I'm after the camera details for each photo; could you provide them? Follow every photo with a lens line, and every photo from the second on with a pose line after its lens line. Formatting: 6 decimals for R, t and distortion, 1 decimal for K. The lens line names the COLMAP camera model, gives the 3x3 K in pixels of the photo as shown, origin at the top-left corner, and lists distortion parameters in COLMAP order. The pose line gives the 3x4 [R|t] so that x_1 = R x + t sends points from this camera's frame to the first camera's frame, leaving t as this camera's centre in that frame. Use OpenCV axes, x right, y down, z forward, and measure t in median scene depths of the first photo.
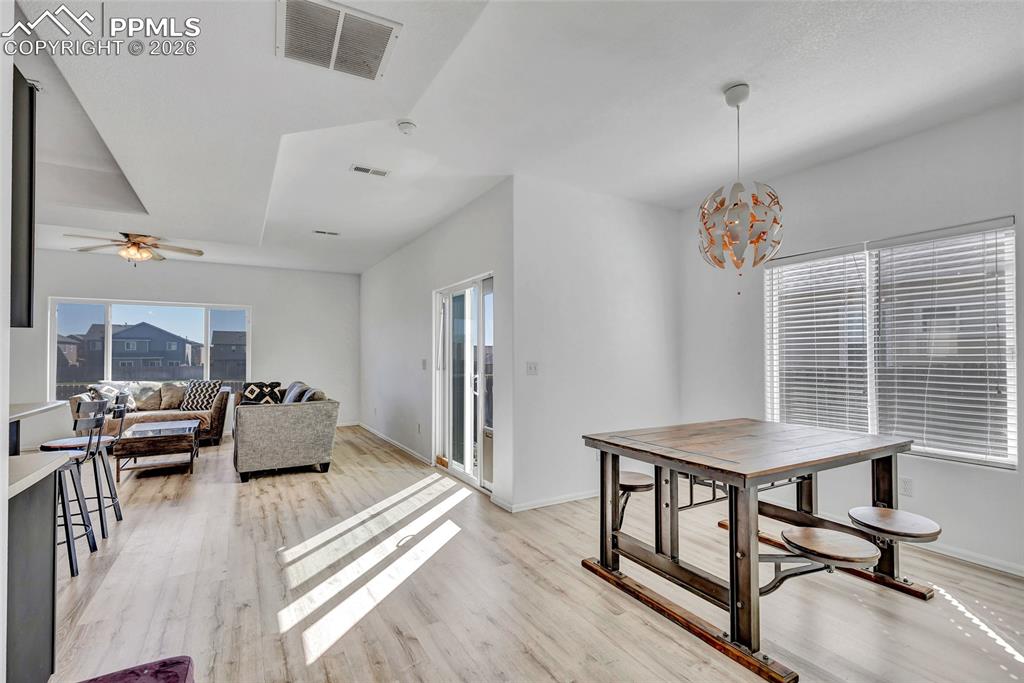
lens RADIAL K [[467.6, 0, 513.9], [0, 467.6, 345.6], [0, 0, 1]] dist [0.002169, 0.000487]
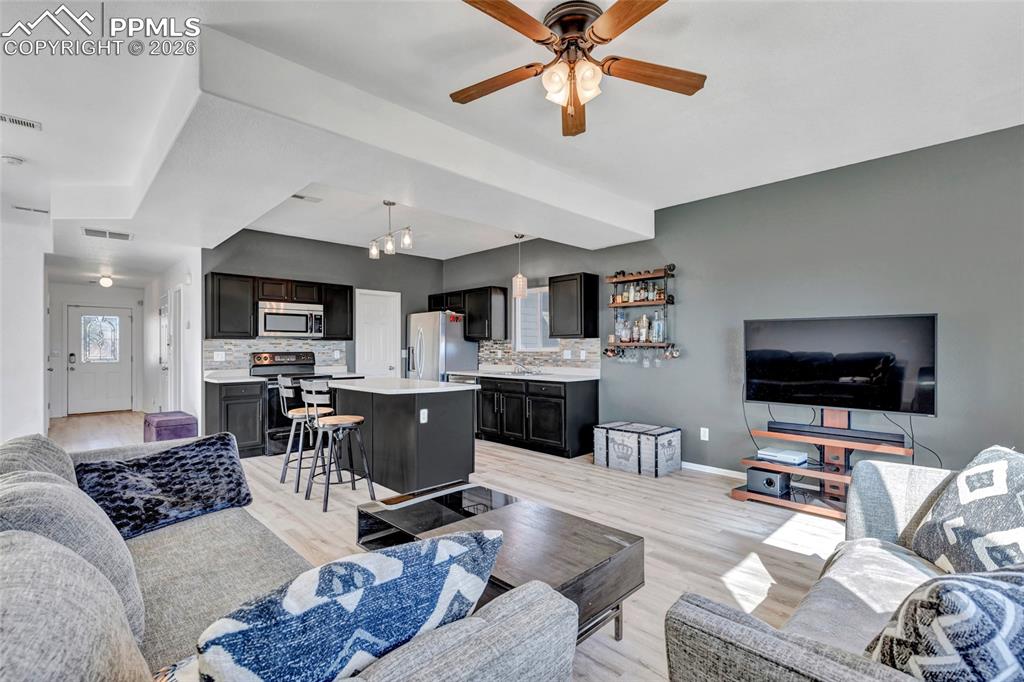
lens RADIAL K [[467.6, 0, 514.3], [0, 467.6, 345.7], [0, 0, 1]] dist [0.002169, 0.000487]
pose [[-0.971380, 0.003283, -0.237509, -0.555369], [0.008760, 0.999719, -0.022010, 0.028205], [0.237370, -0.023460, -0.971136, 1.148600]]
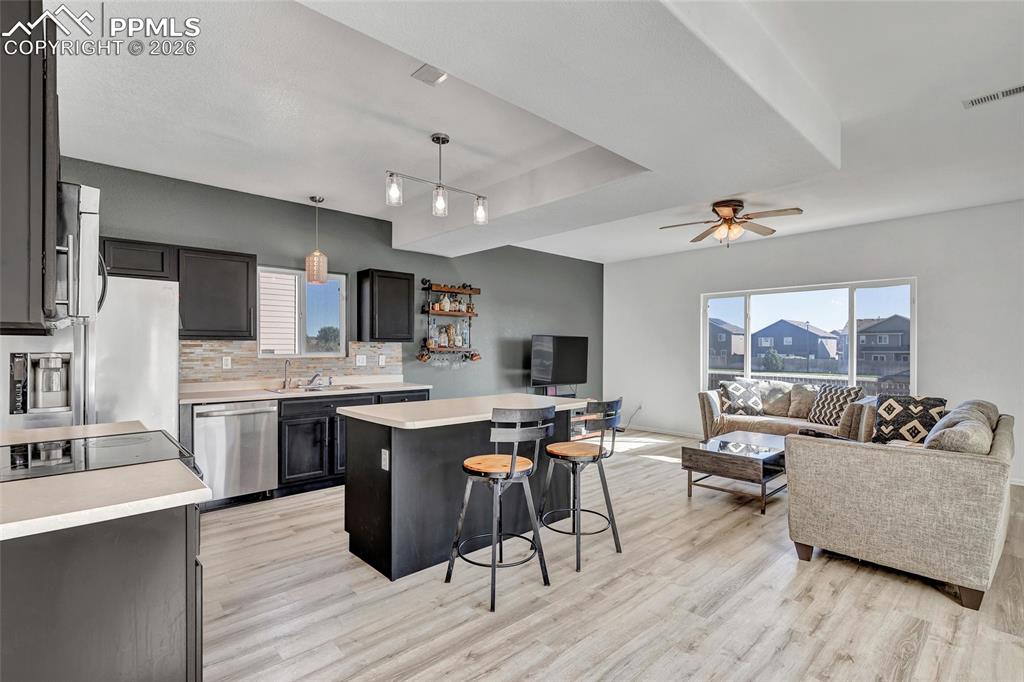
lens RADIAL K [[480.8, 0, 516.2], [0, 480.8, 347.6], [0, 0, 1]] dist [-0.002467, -0.000692]
pose [[0.218702, 0.003100, -0.975787, -0.030917], [0.013758, 0.999886, 0.006260, 0.002932], [0.975695, -0.014794, 0.218635, 0.357861]]
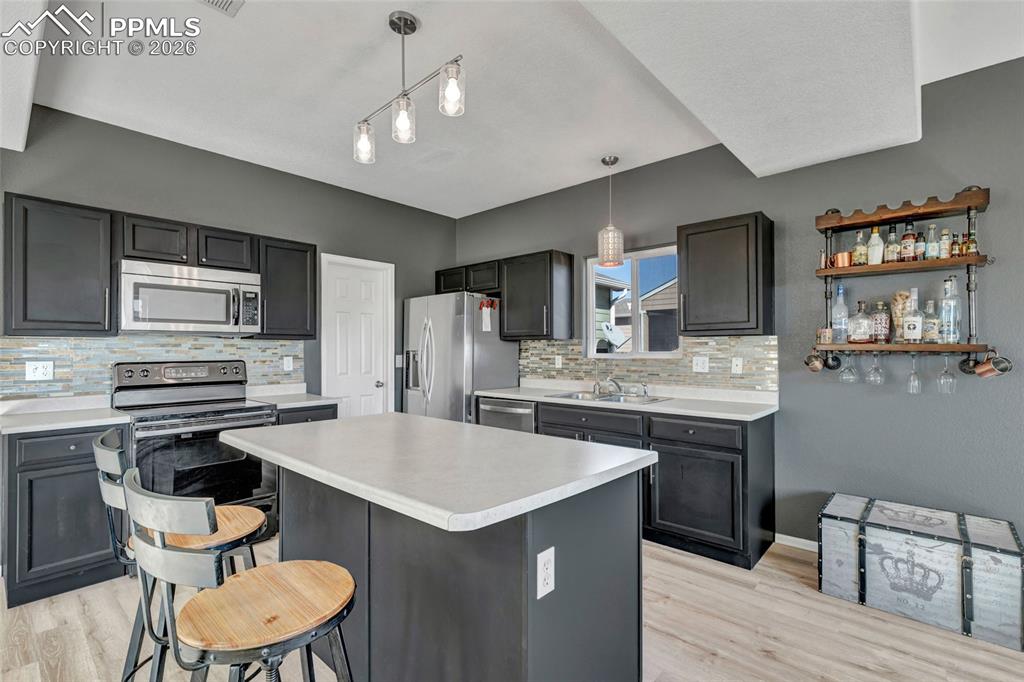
lens RADIAL K [[467.6, 0, 514.4], [0, 467.6, 346.4], [0, 0, 1]] dist [0.002169, 0.000487]
pose [[-0.952725, 0.002146, -0.303827, -0.514827], [0.009502, 0.999696, -0.022735, 0.015782], [0.303686, -0.024547, -0.952456, 0.718602]]
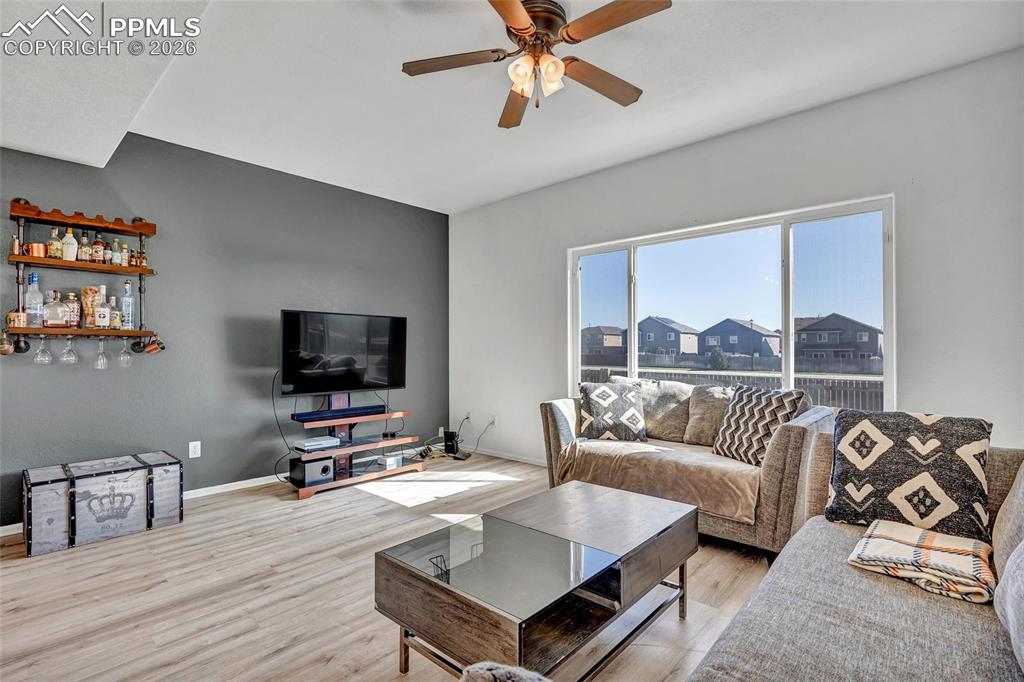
lens RADIAL K [[480.8, 0, 513.3], [0, 480.8, 346.8], [0, 0, 1]] dist [-0.002467, -0.000692]
pose [[0.297453, -0.002923, -0.954732, -0.343368], [0.021856, 0.999754, 0.003749, 0.033532], [0.954486, -0.021981, 0.297444, 0.709315]]
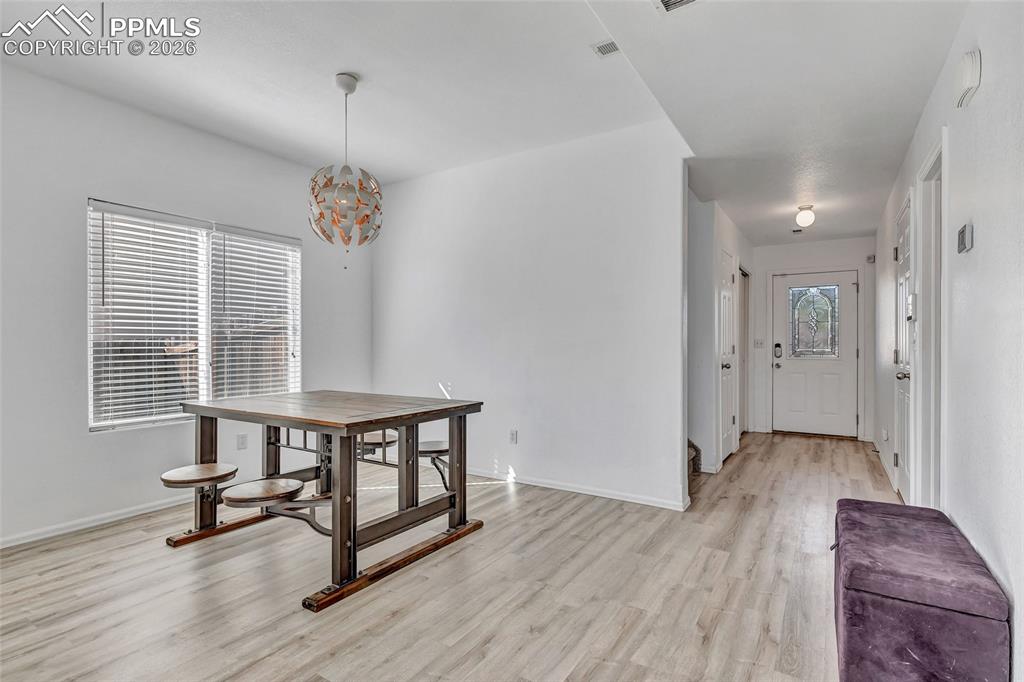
lens RADIAL K [[480.8, 0, 517.0], [0, 480.8, 350.9], [0, 0, 1]] dist [-0.002467, -0.000692]
pose [[-0.449990, -0.009119, 0.892987, -0.277349], [-0.014533, 0.999890, 0.002887, 0.029004], [-0.892915, -0.011679, -0.450074, 0.460052]]
